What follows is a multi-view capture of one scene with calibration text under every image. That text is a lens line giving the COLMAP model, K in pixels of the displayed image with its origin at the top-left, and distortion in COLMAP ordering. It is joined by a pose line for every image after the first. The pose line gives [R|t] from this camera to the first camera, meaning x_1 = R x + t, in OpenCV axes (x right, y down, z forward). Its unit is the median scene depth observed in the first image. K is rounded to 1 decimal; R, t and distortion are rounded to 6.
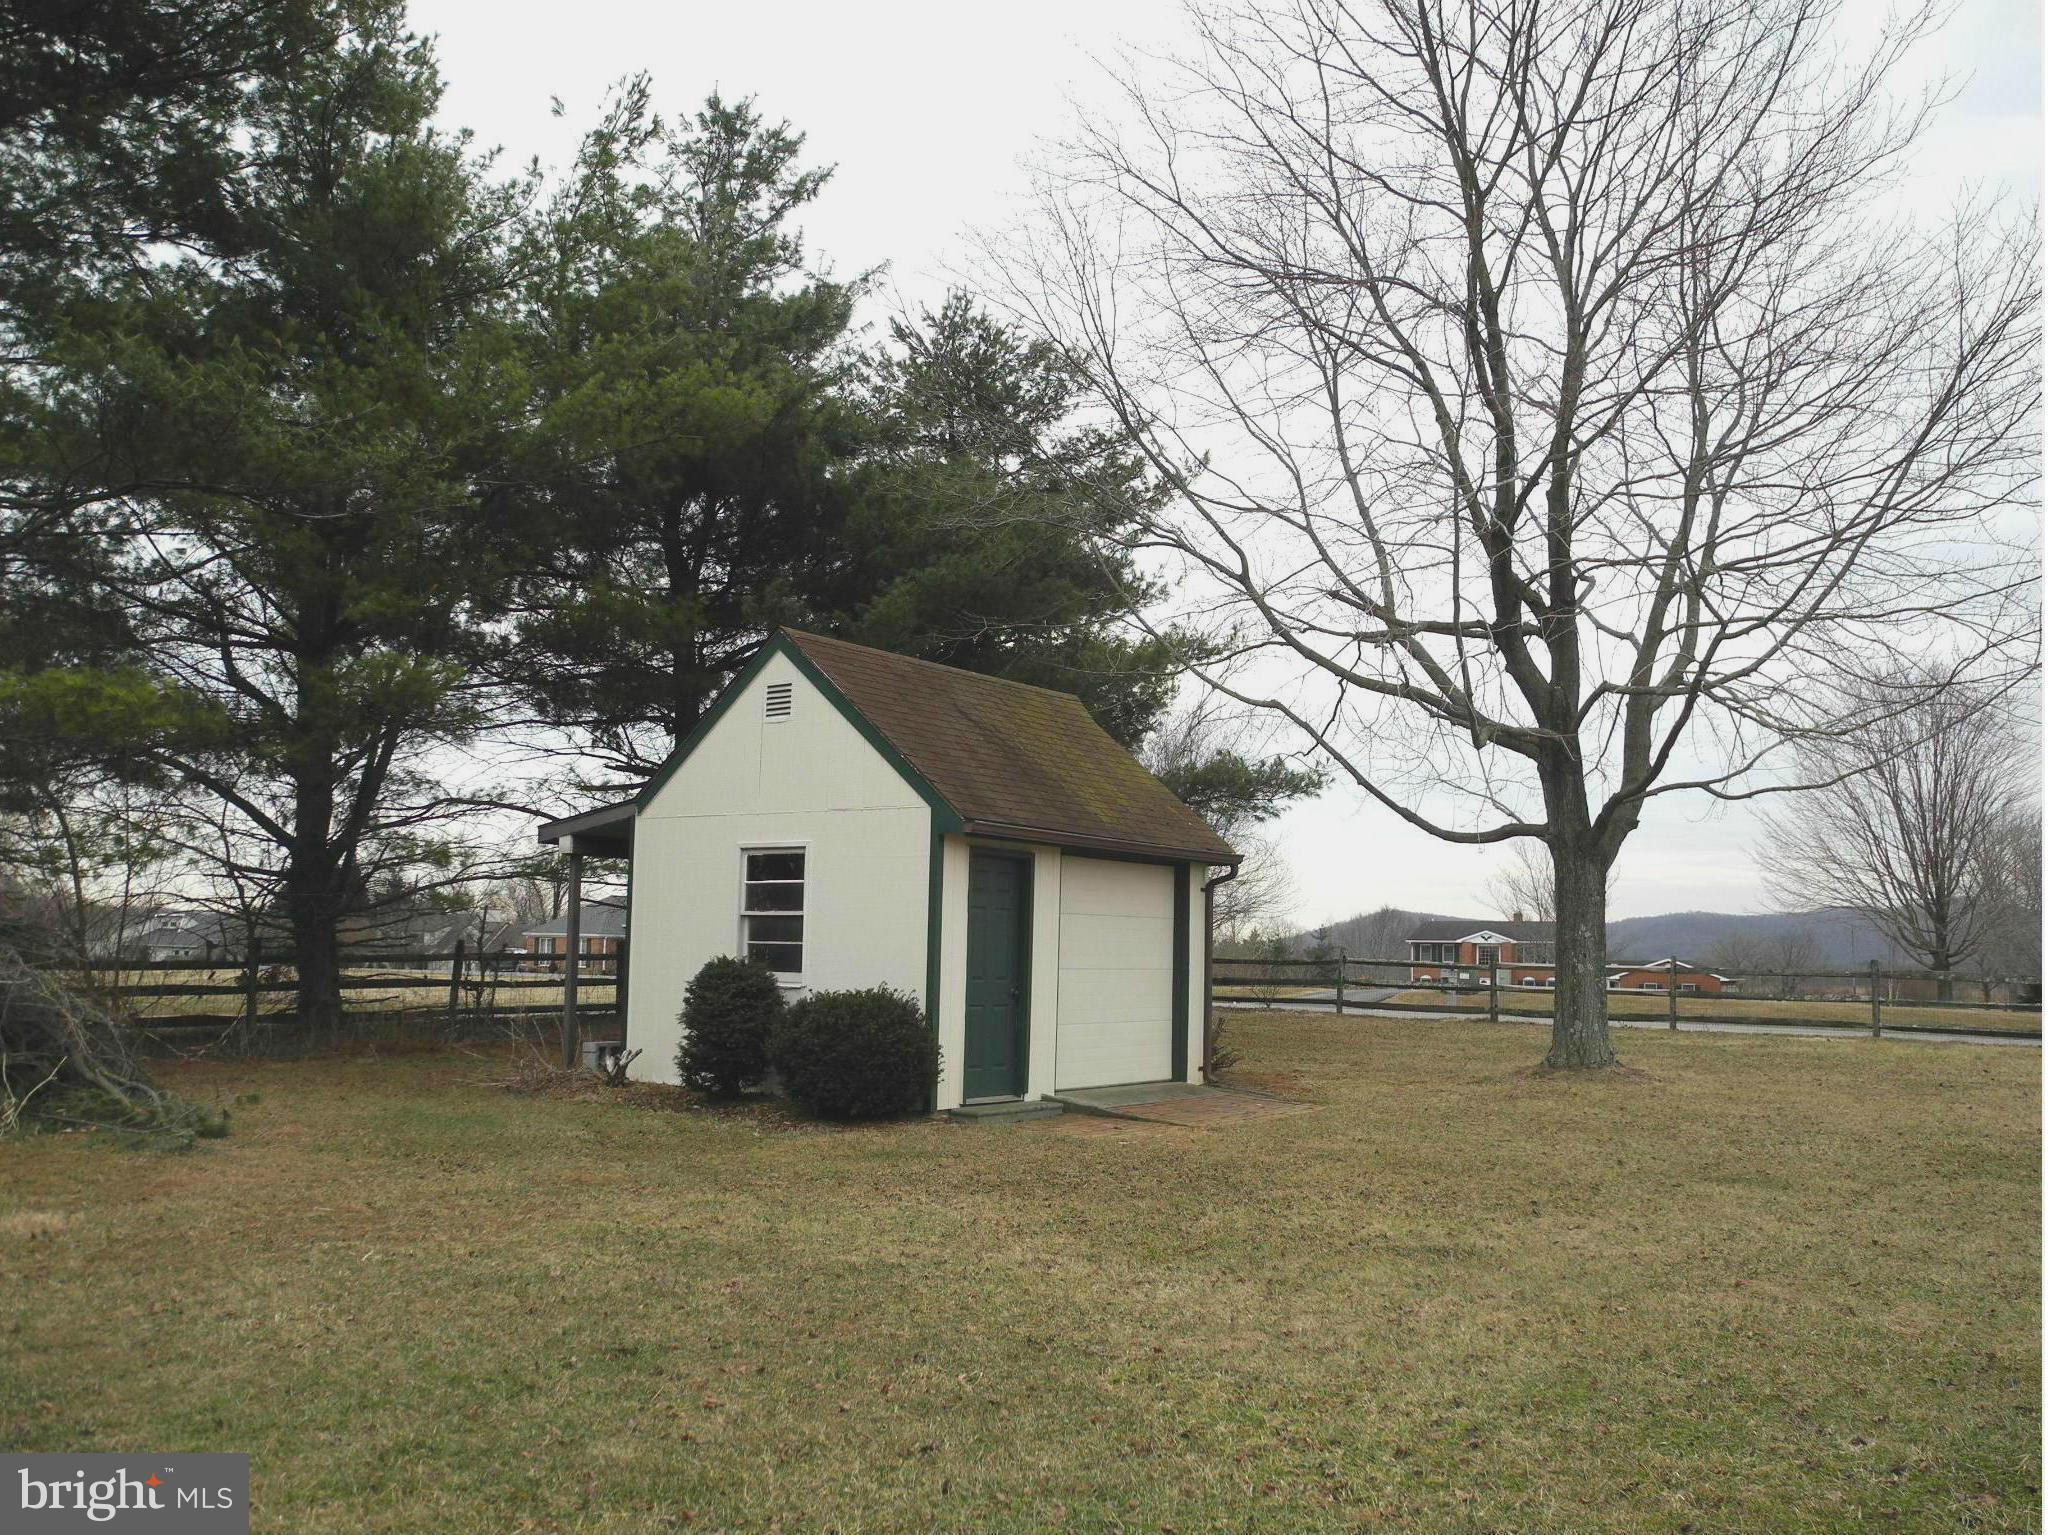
lens RADIAL K [[1730.8, 0, 1049.8], [0, 1730.8, 767.4], [0, 0, 1]] dist [-0.056477, 0.010029]
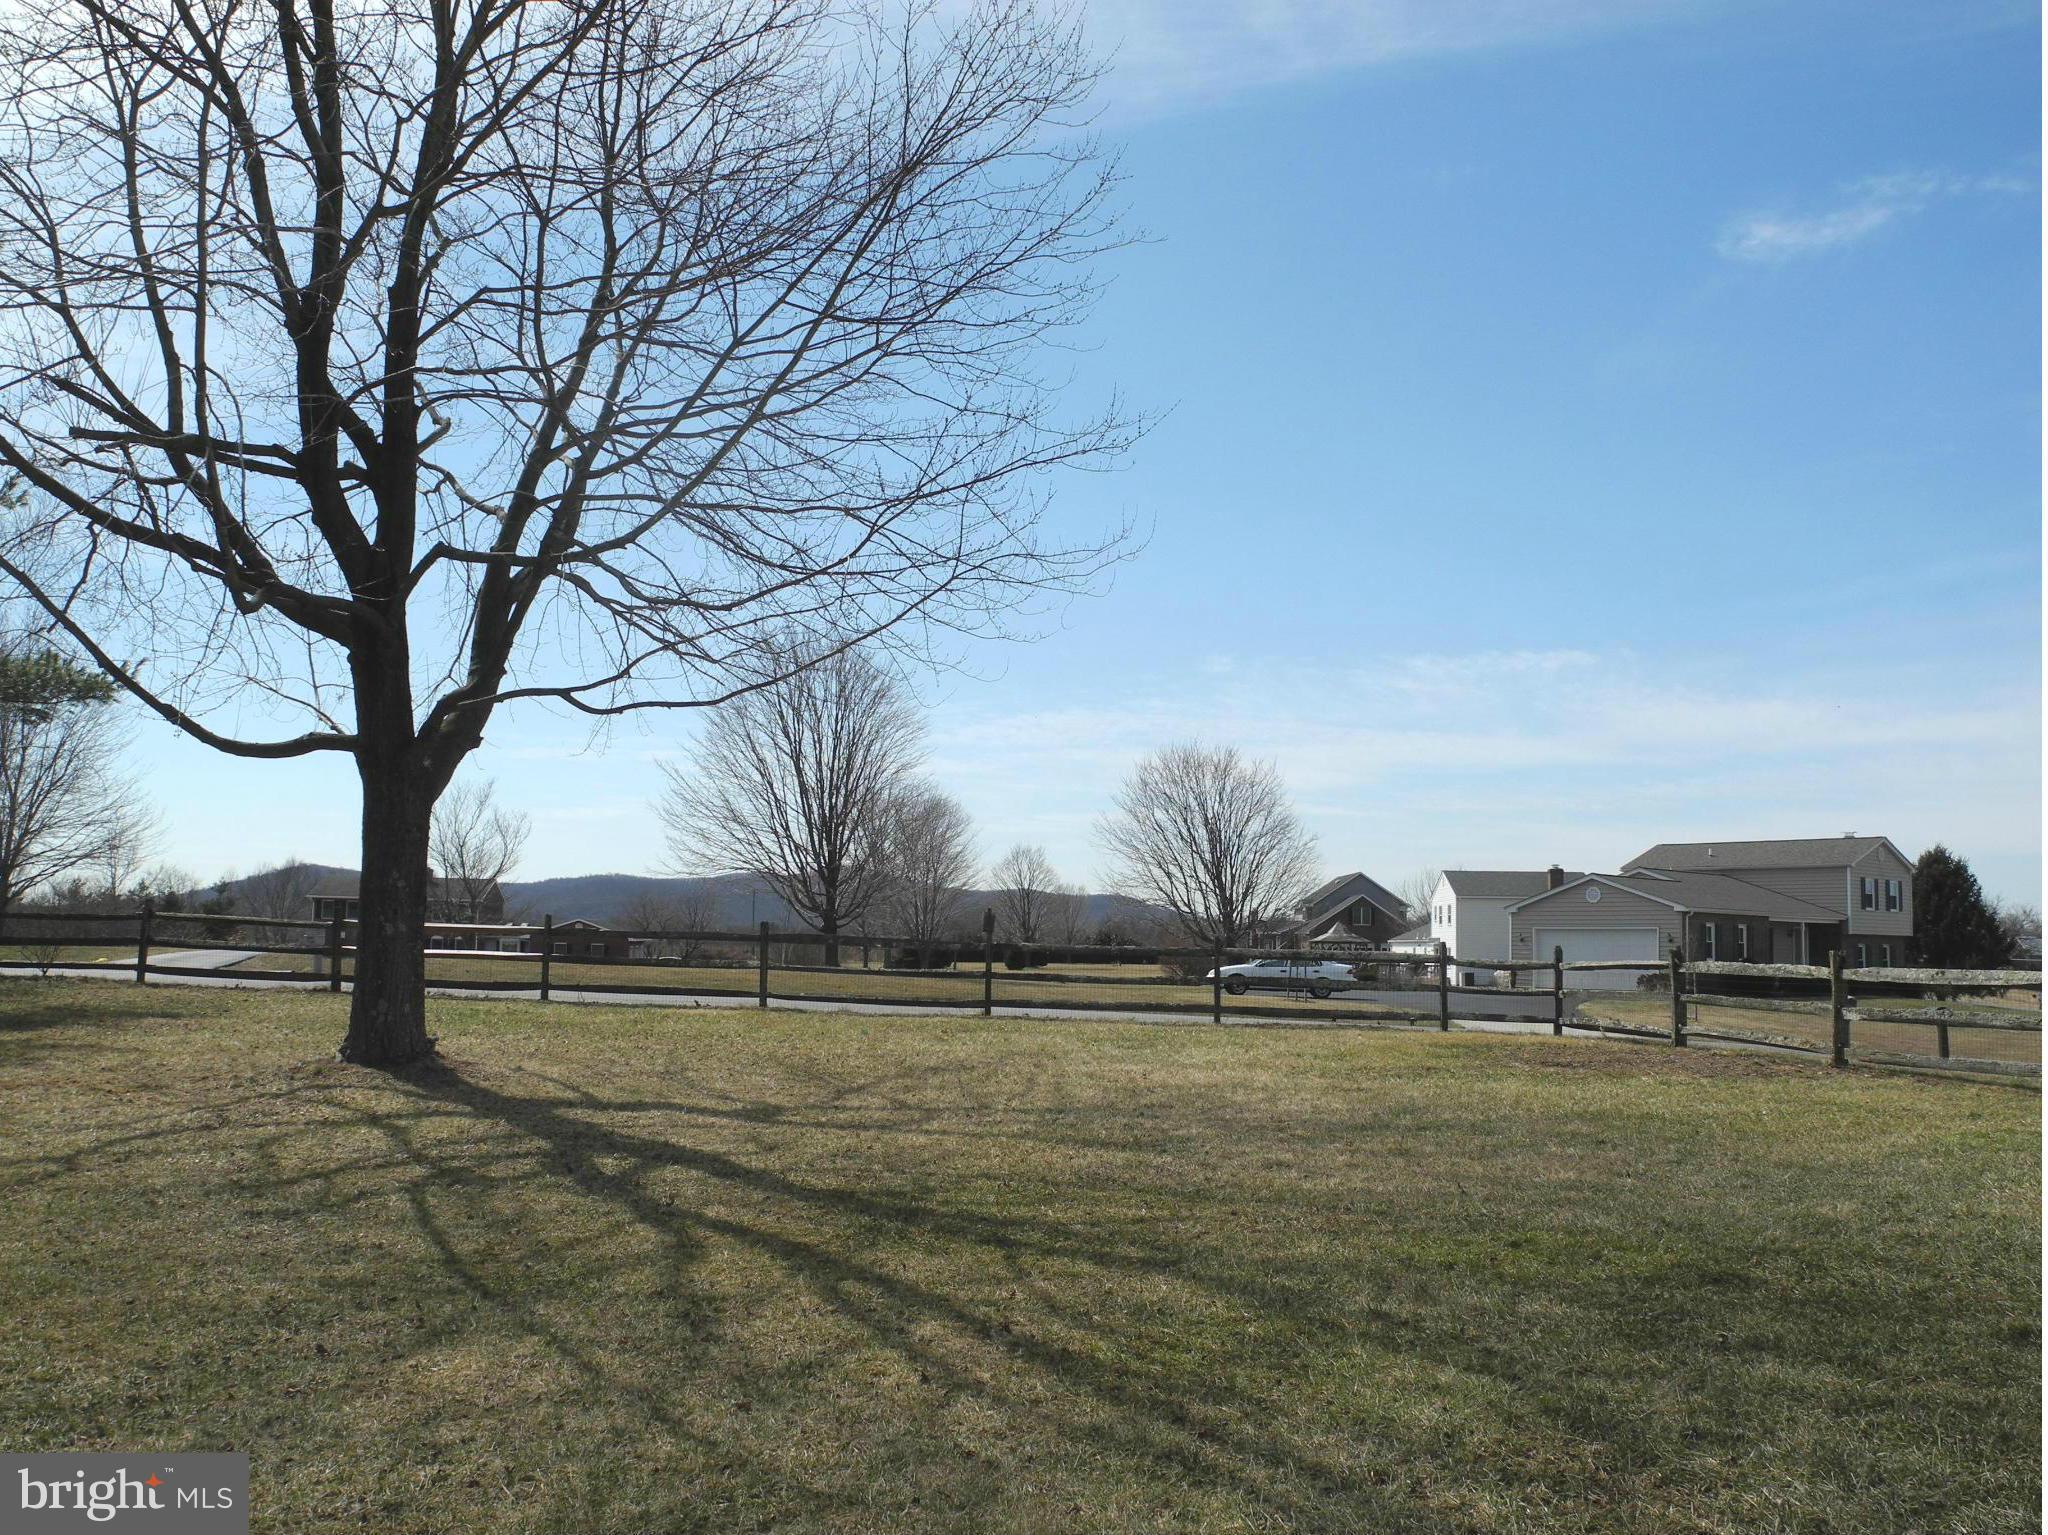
lens RADIAL K [[1730.8, 0, 1049.8], [0, 1730.8, 767.4], [0, 0, 1]] dist [-0.056477, 0.010029]
pose [[0.821915, 0.051639, 0.567264, 0.072831], [-0.065135, 0.997870, 0.003536, 0.015744], [-0.565874, -0.039855, 0.823528, 0.140816]]
